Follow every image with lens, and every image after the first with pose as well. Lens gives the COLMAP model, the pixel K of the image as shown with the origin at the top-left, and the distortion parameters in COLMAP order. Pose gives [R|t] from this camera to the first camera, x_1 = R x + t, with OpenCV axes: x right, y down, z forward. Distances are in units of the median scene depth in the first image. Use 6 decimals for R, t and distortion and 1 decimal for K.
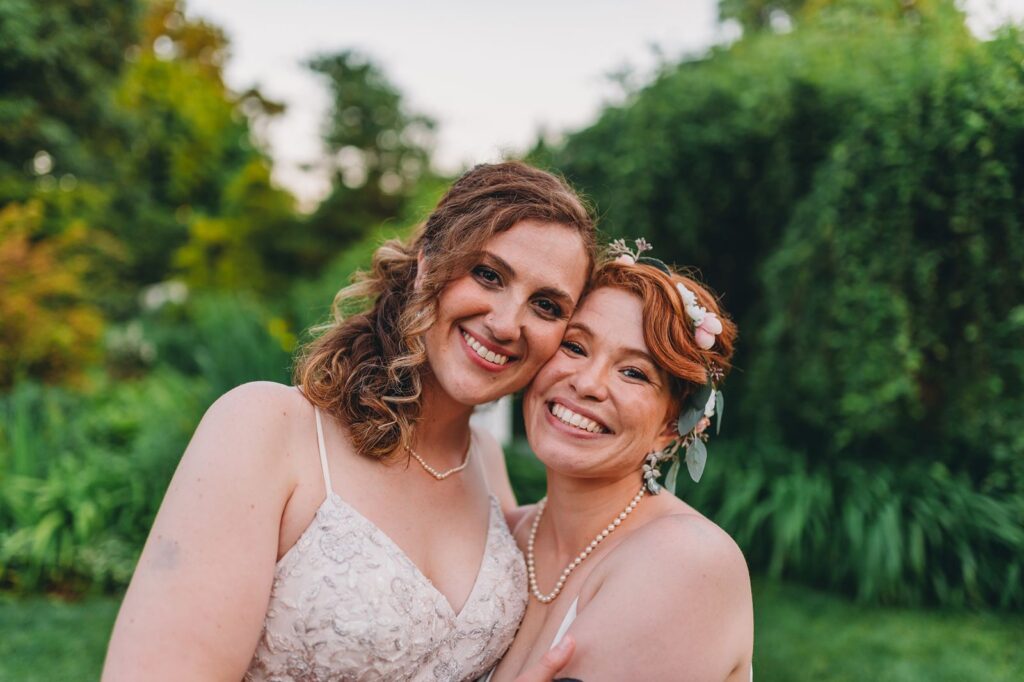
lens RADIAL K [[976.7, 0, 518.8], [0, 976.7, 360.9], [0, 0, 1]] dist [0.002019, 0.011165]
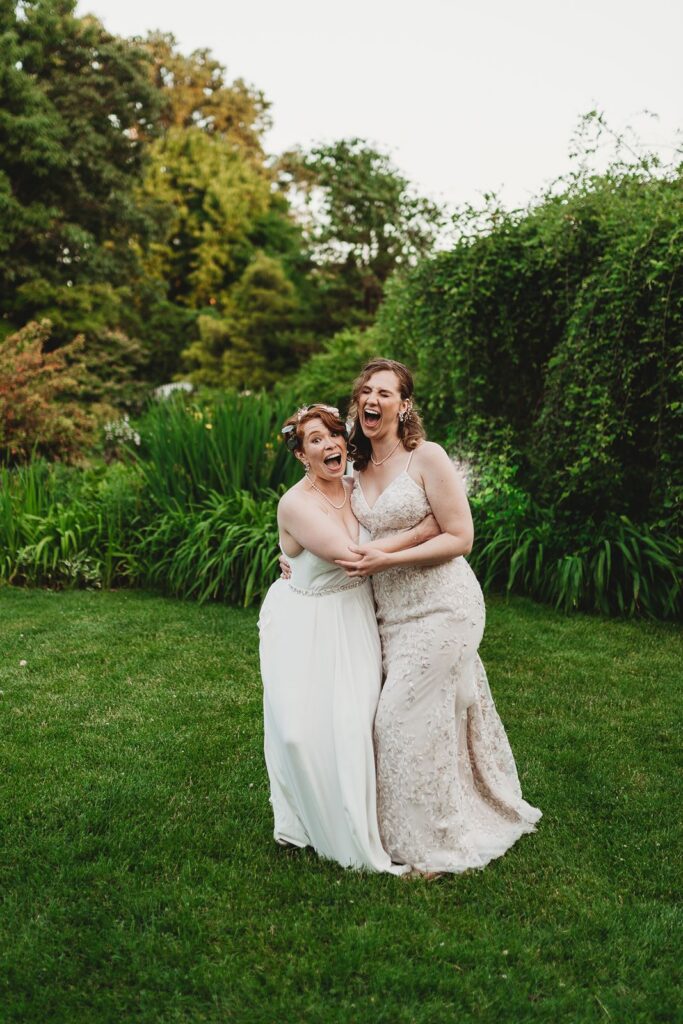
lens RADIAL K [[1239.0, 0, 341.5], [0, 1239.0, 512.0], [0, 0, 1]] dist [-0.018660, -0.018647]
pose [[0.969069, 0.020533, -0.245932, 0.344297], [-0.011527, 0.999211, 0.038004, 0.029914], [0.246519, -0.033994, 0.968542, -0.590526]]
